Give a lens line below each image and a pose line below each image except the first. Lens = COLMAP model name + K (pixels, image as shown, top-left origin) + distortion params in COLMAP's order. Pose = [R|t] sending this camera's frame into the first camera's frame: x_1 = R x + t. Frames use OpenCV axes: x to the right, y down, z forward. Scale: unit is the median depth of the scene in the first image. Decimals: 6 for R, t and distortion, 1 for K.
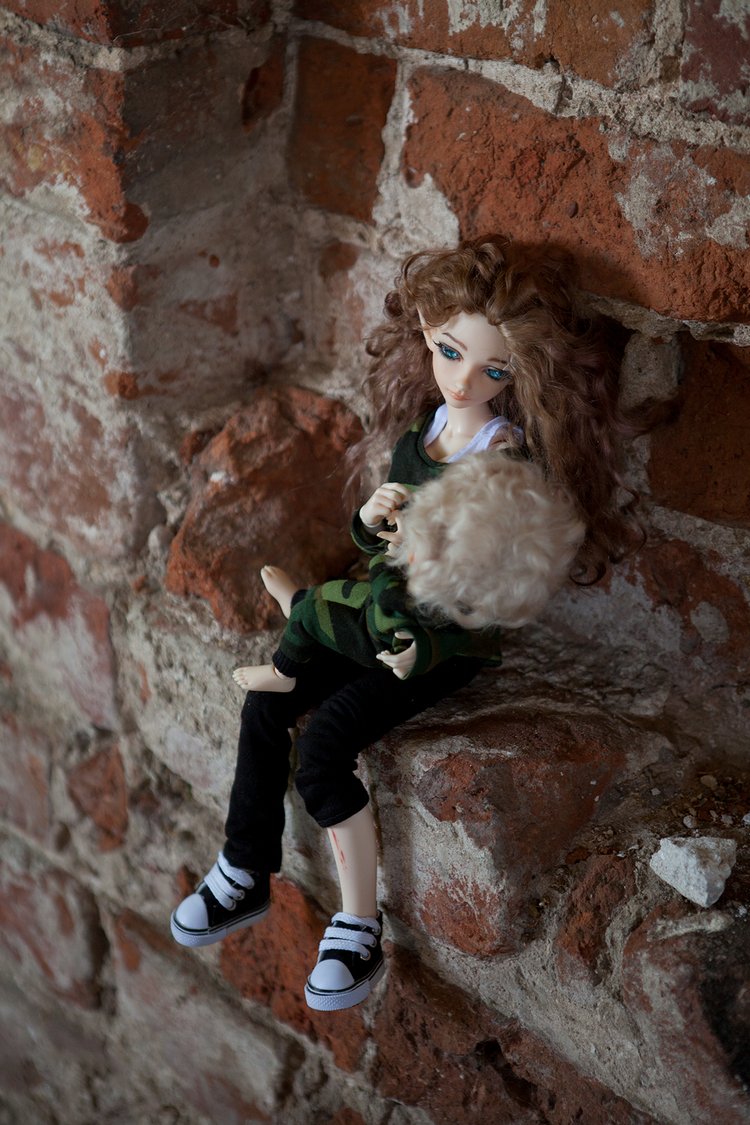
lens RADIAL K [[2167.1, 0, 366.7], [0, 2167.1, 559.4], [0, 0, 1]] dist [0.252187, 0.332254]
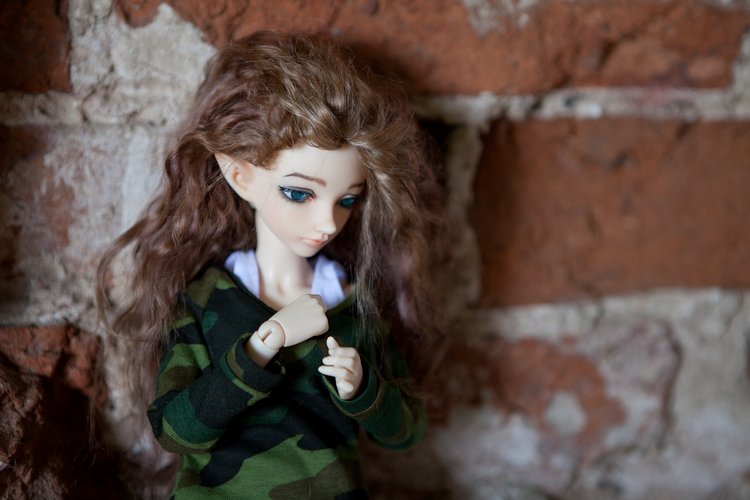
lens RADIAL K [[1444.7, 0, 377.4], [0, 1444.7, 249.4], [0, 0, 1]] dist [0.252187, 0.332254]
pose [[0.590077, -0.197296, 0.782869, -0.370137], [0.348520, 0.936925, -0.026572, -0.049130], [-0.728247, 0.288525, 0.621619, 0.632768]]
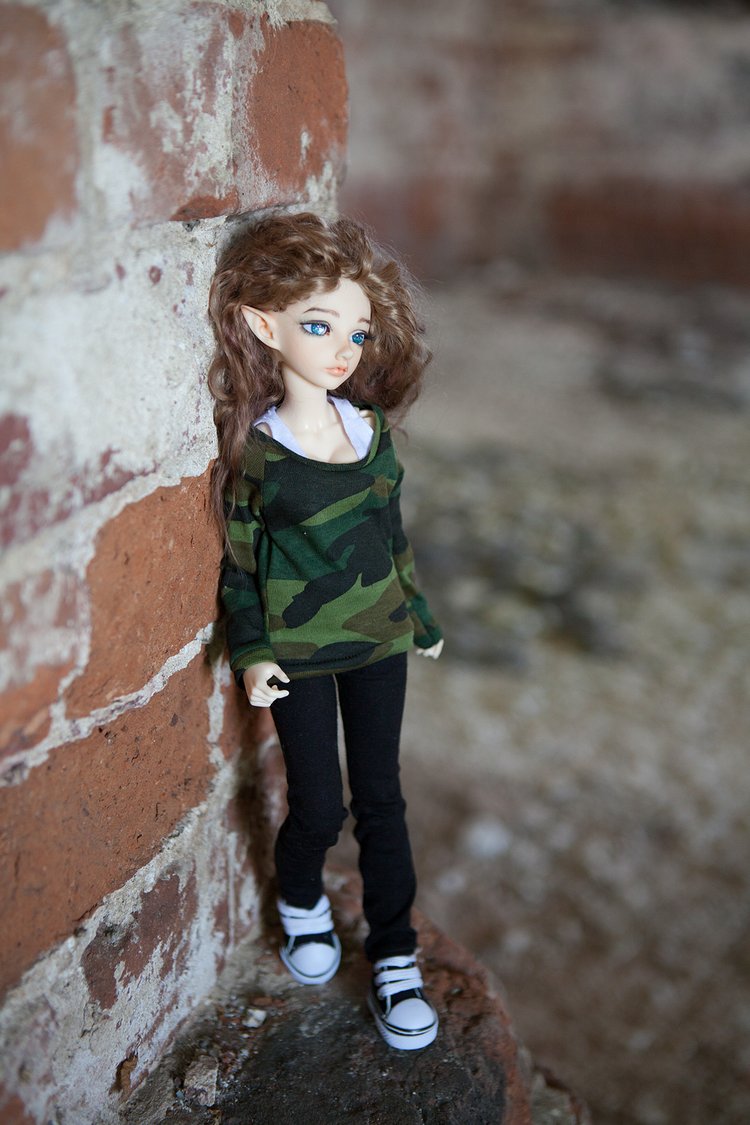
lens RADIAL K [[1485.2, 0, 374.8], [0, 1485.2, 562.1], [0, 0, 1]] dist [0.008178, 0.060476]
pose [[-0.392807, -0.309090, 0.866121, -0.287704], [0.390056, 0.796911, 0.461291, -0.334467], [-0.832802, 0.519034, -0.192470, 0.864796]]
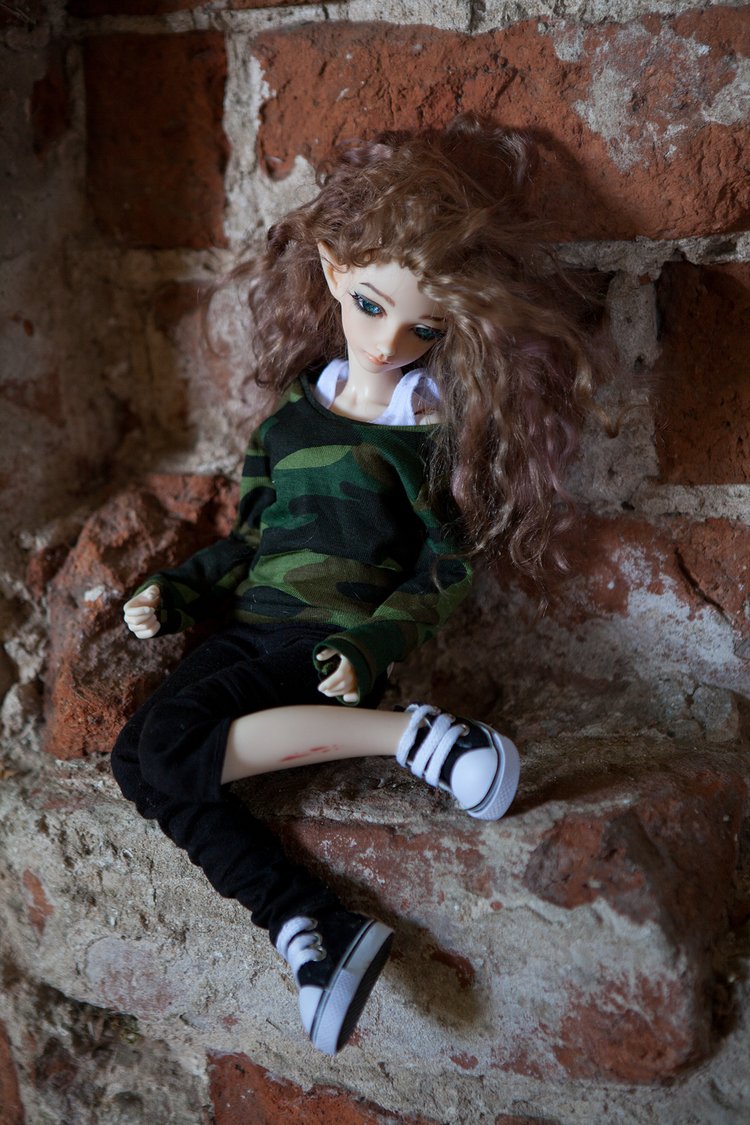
lens RADIAL K [[2126.2, 0, 375.9], [0, 2126.2, 561.6], [0, 0, 1]] dist [0.252906, 0.107344]
pose [[0.924914, -0.185082, 0.332081, -0.238809], [0.247482, 0.956192, -0.156364, 0.099066], [-0.288593, 0.226807, 0.930200, 0.286652]]
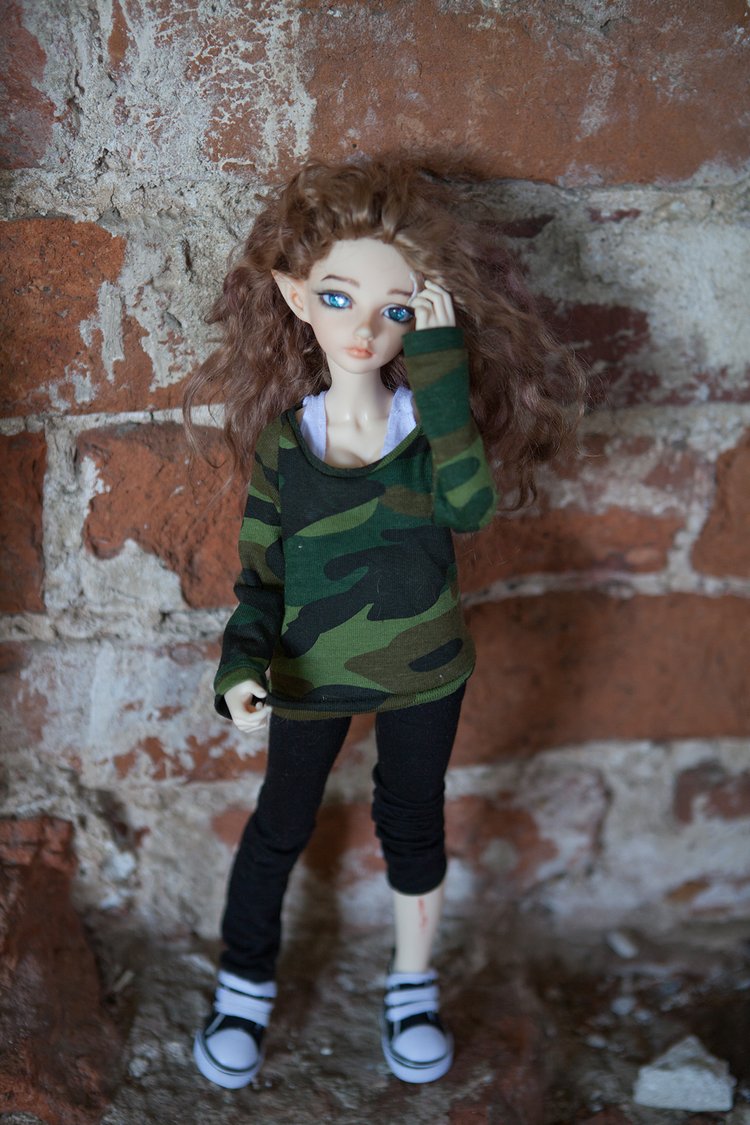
lens RADIAL K [[1838.8, 0, 372.5], [0, 1838.8, 560.1], [0, 0, 1]] dist [0.108223, 0.100650]
pose [[0.604000, -0.343473, 0.719173, -0.450276], [0.324347, 0.930197, 0.171852, -0.265382], [-0.727999, 0.129463, 0.673243, 0.432481]]
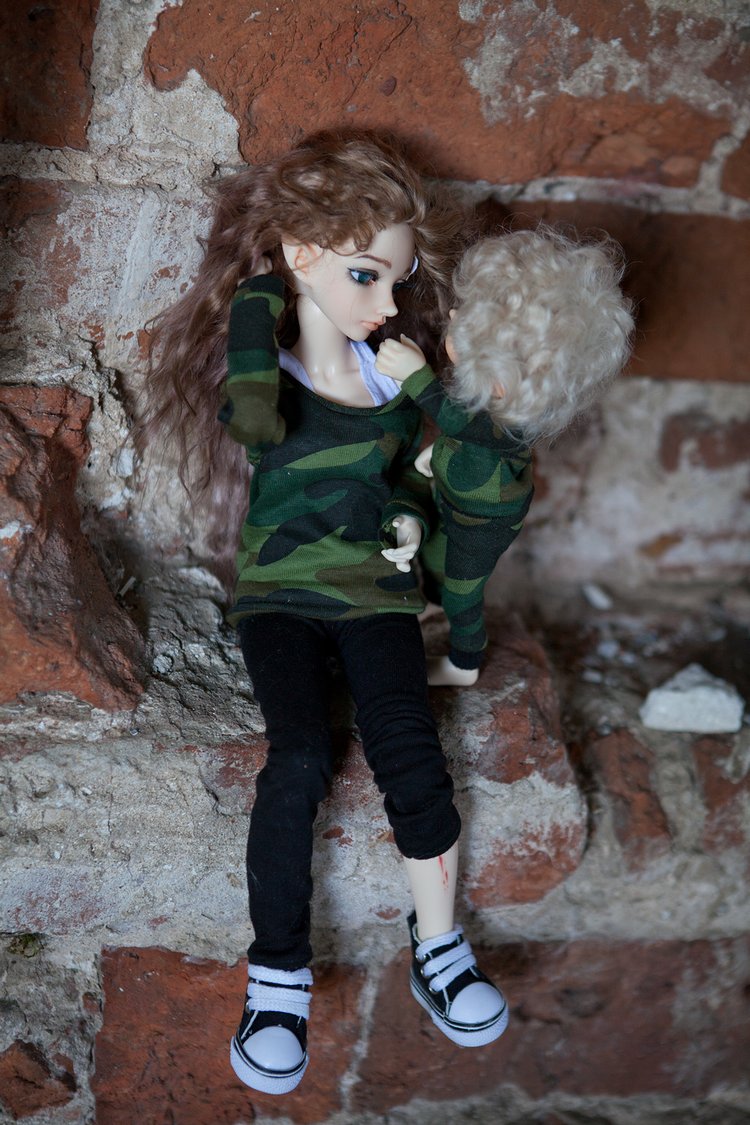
lens RADIAL K [[1983.7, 0, 368.8], [0, 1983.7, 558.7], [0, 0, 1]] dist [0.158944, 0.190339]
pose [[0.435819, -0.347935, 0.830062, -0.610529], [0.235831, 0.934179, 0.267755, -0.191280], [-0.868588, 0.079062, 0.489187, 0.605838]]
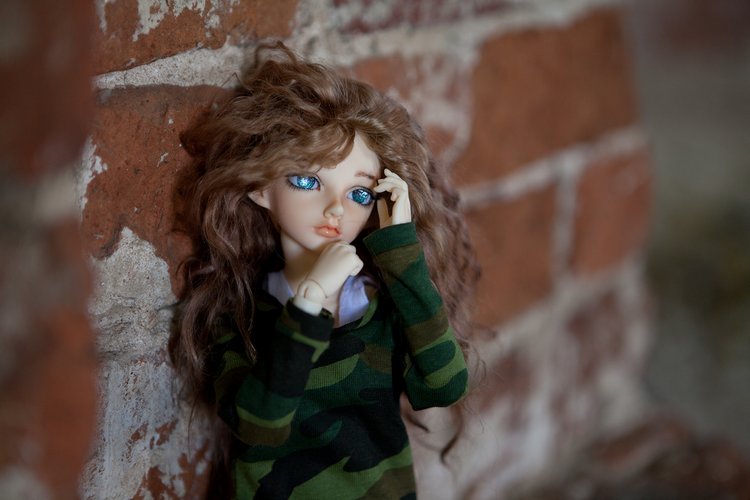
lens RADIAL K [[1444.7, 0, 377.4], [0, 1444.7, 249.4], [0, 0, 1]] dist [0.252187, 0.332254]
pose [[-0.146209, -0.282408, 0.948087, -0.466220], [0.432513, 0.843684, 0.318009, -0.293576], [-0.889694, 0.456556, -0.001209, 0.929571]]
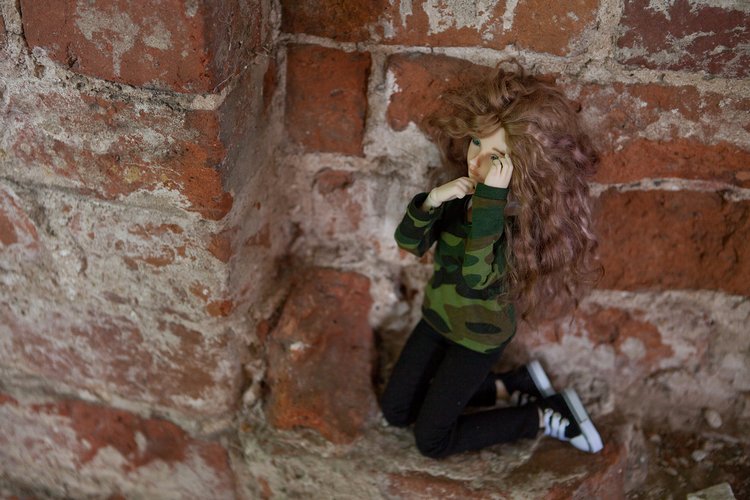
lens RADIAL K [[1165.9, 0, 375.8], [0, 1165.9, 250.3], [0, 0, 1]] dist [0.086040, 0.022989]
pose [[0.862728, -0.292088, 0.412777, -0.348261], [0.237715, 0.954745, 0.178754, -0.241661], [-0.446309, -0.056093, 0.893119, 0.296943]]
